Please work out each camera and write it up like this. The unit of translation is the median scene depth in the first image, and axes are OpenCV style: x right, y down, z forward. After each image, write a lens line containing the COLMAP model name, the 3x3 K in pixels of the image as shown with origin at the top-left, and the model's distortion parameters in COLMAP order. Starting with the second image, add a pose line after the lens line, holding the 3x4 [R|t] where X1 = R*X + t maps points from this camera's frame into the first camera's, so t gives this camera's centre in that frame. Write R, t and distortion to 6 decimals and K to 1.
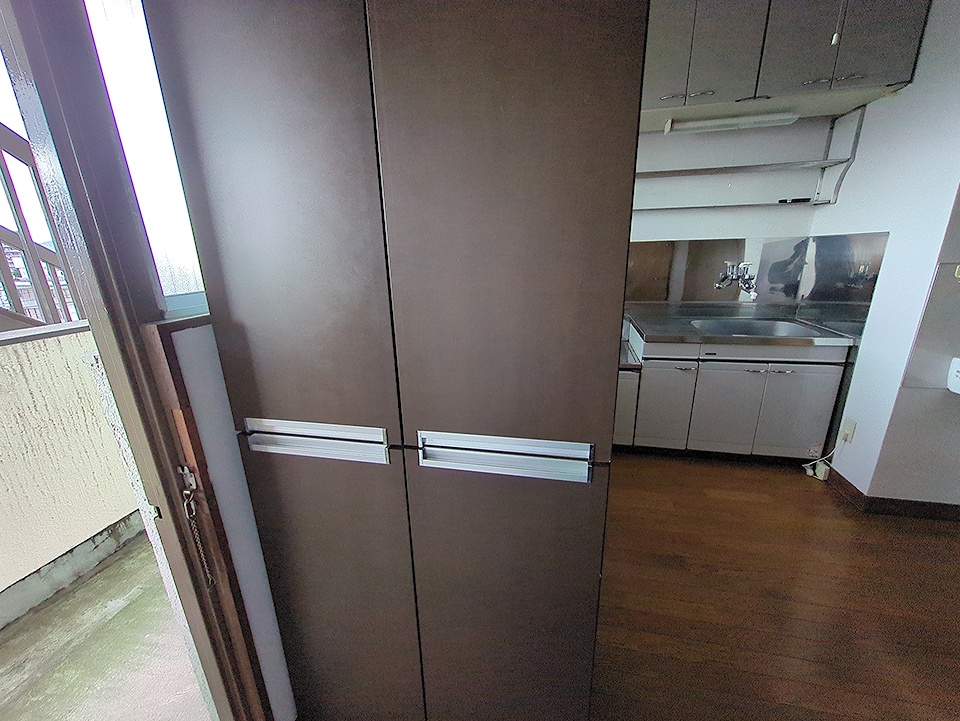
lens RADIAL K [[364.5, 0, 480.0], [0, 364.5, 360.5], [0, 0, 1]] dist [0.000341, 0.000089]
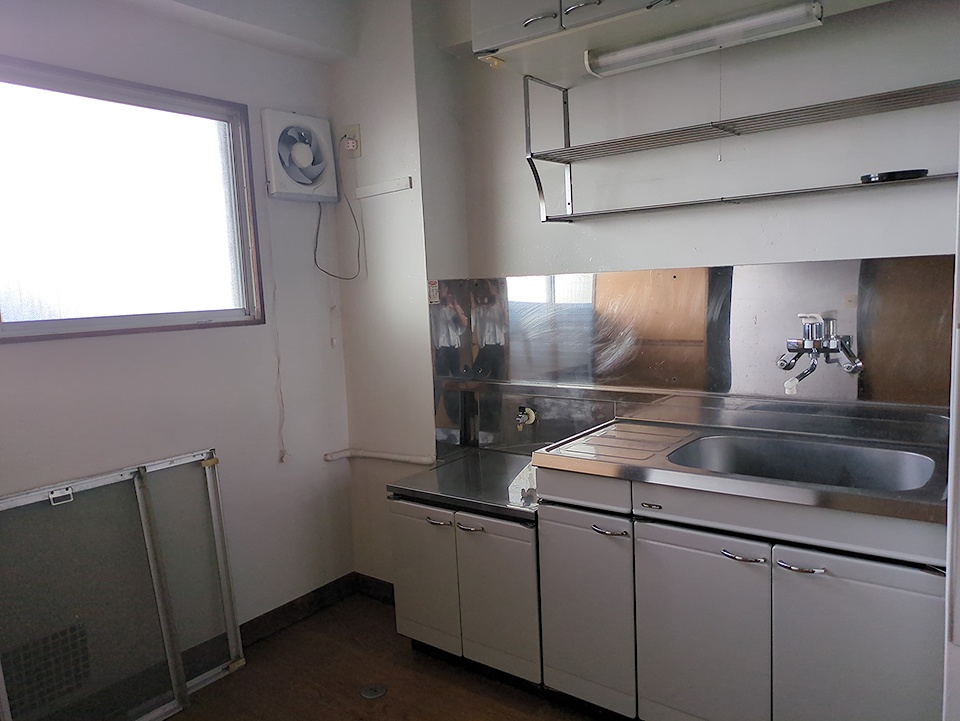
lens RADIAL K [[710.7, 0, 477.6], [0, 710.7, 373.5], [0, 0, 1]] dist [0.029065, -0.003090]
pose [[0.910485, 0.043407, -0.411257, 0.794825], [-0.104349, 0.986411, -0.126905, -0.046138], [0.400160, 0.158459, 0.902642, 0.066256]]
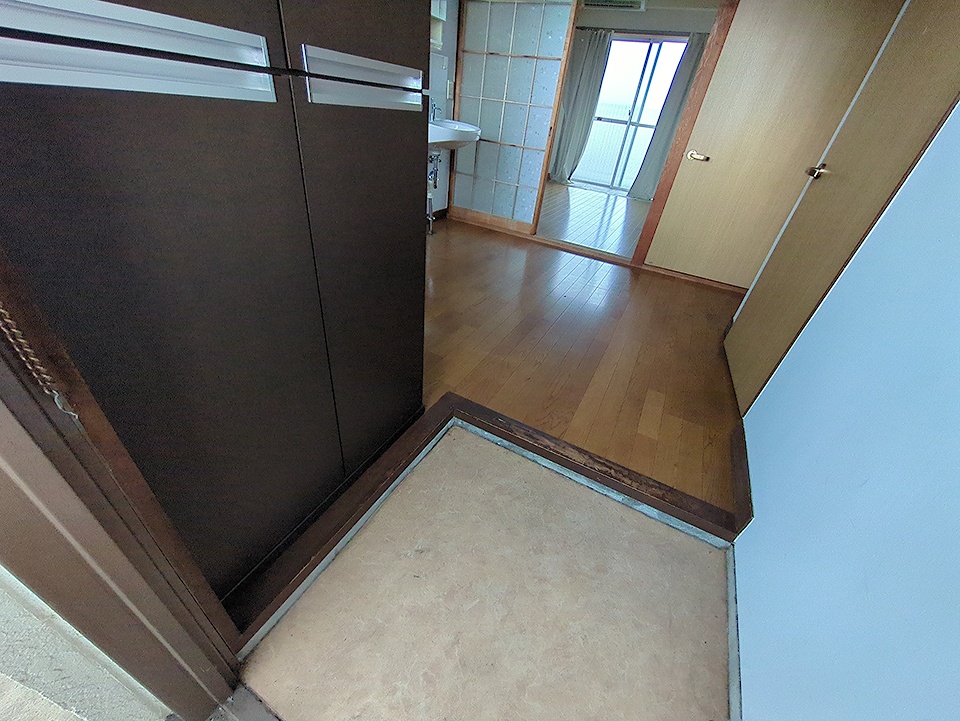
lens RADIAL K [[378.1, 0, 480.0], [0, 378.1, 360.5], [0, 0, 1]] dist [-0.002112, -0.000069]
pose [[0.257189, -0.494830, 0.830059, -0.376598], [0.163839, 0.868846, 0.467187, 0.158250], [-0.952371, 0.015841, 0.304530, 0.106684]]
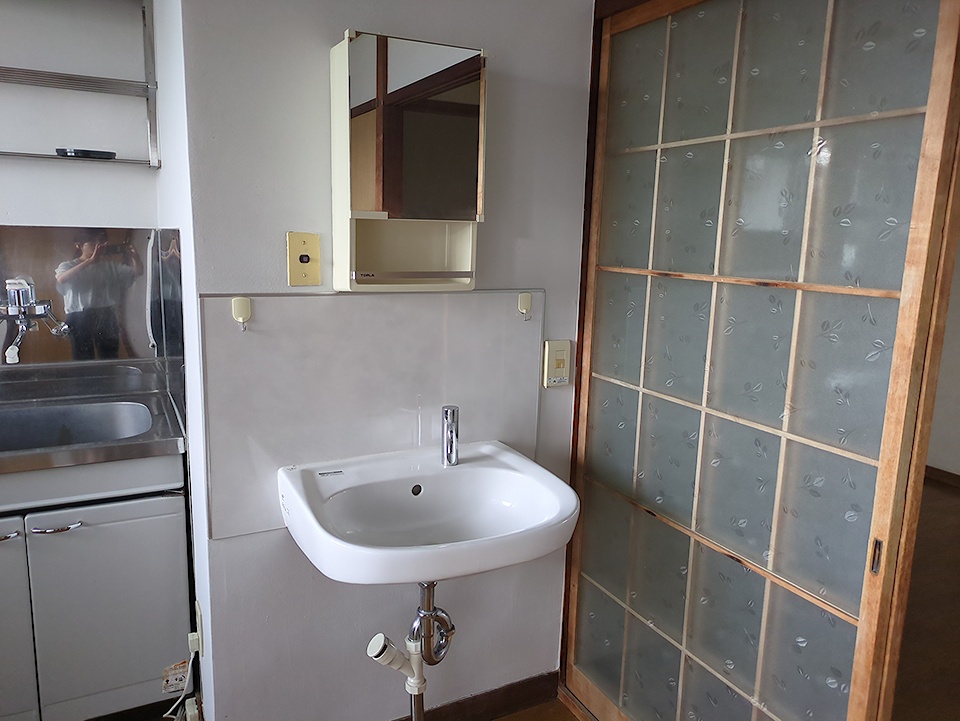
lens RADIAL K [[734.0, 0, 480.0], [0, 734.0, 360.5], [0, 0, 1]] dist [-0.013439, -0.005595]
pose [[0.767264, -0.061852, 0.638342, 0.650317], [0.132587, 0.989134, -0.063523, -0.044864], [-0.627477, 0.133375, 0.767127, -0.013704]]
